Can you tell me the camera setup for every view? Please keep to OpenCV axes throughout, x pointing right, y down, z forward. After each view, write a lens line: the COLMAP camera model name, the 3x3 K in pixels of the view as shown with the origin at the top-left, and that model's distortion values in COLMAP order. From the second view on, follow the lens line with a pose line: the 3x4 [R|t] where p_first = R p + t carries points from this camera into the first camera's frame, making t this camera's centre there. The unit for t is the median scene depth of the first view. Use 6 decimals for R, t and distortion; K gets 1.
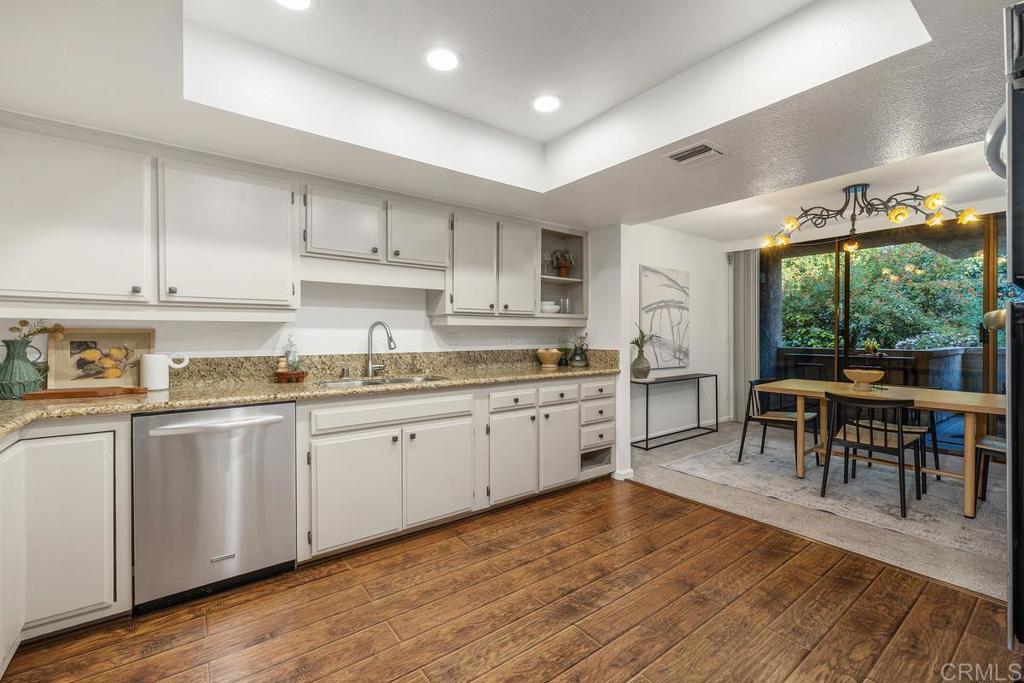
lens RADIAL K [[441.0, 0, 510.3], [0, 441.0, 337.3], [0, 0, 1]] dist [0.000938, -0.000423]
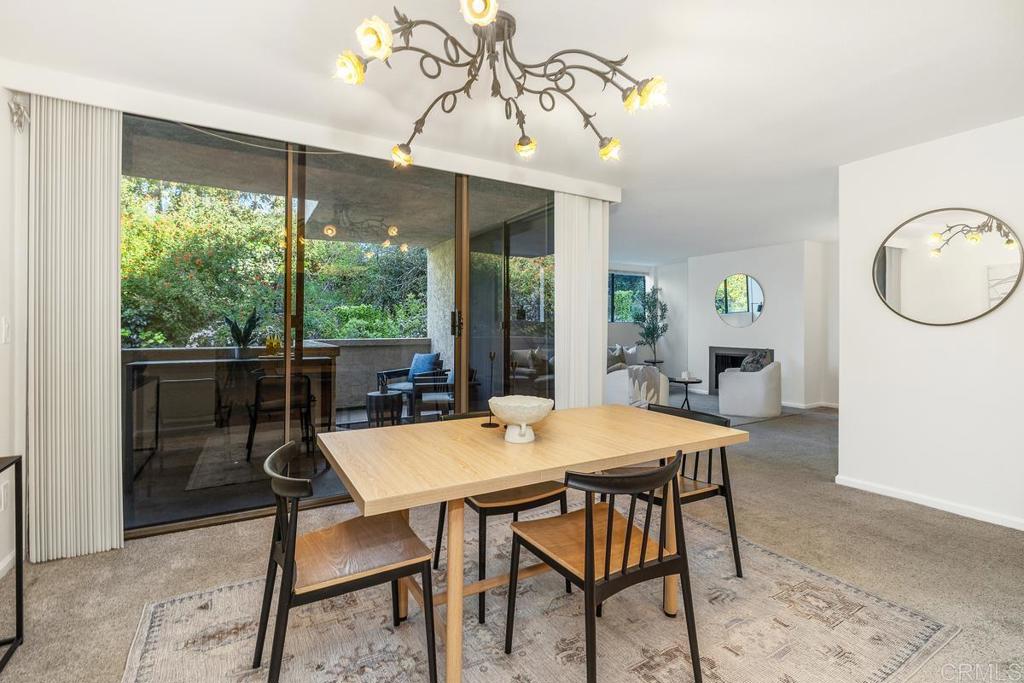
lens RADIAL K [[477.8, 0, 509.8], [0, 477.8, 334.7], [0, 0, 1]] dist [-0.006180, -0.000321]
pose [[0.133145, -0.011683, 0.991028, 0.100471], [0.003752, 0.999929, 0.011284, 0.003986], [-0.991090, 0.002216, 0.133179, 0.317600]]
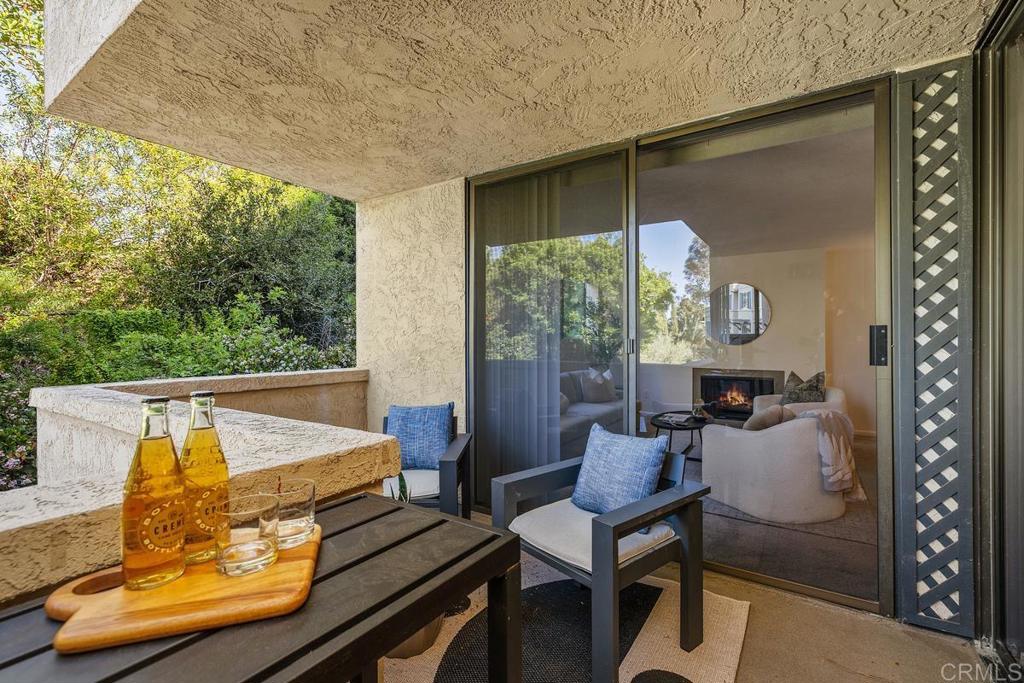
lens RADIAL K [[441.0, 0, 514.8], [0, 441.0, 340.2], [0, 0, 1]] dist [0.000938, -0.000423]
pose [[-0.338179, 0.000538, 0.941082, 0.148580], [0.015557, 0.999866, 0.005019, 0.002409], [-0.940953, 0.016338, -0.338142, 0.351351]]
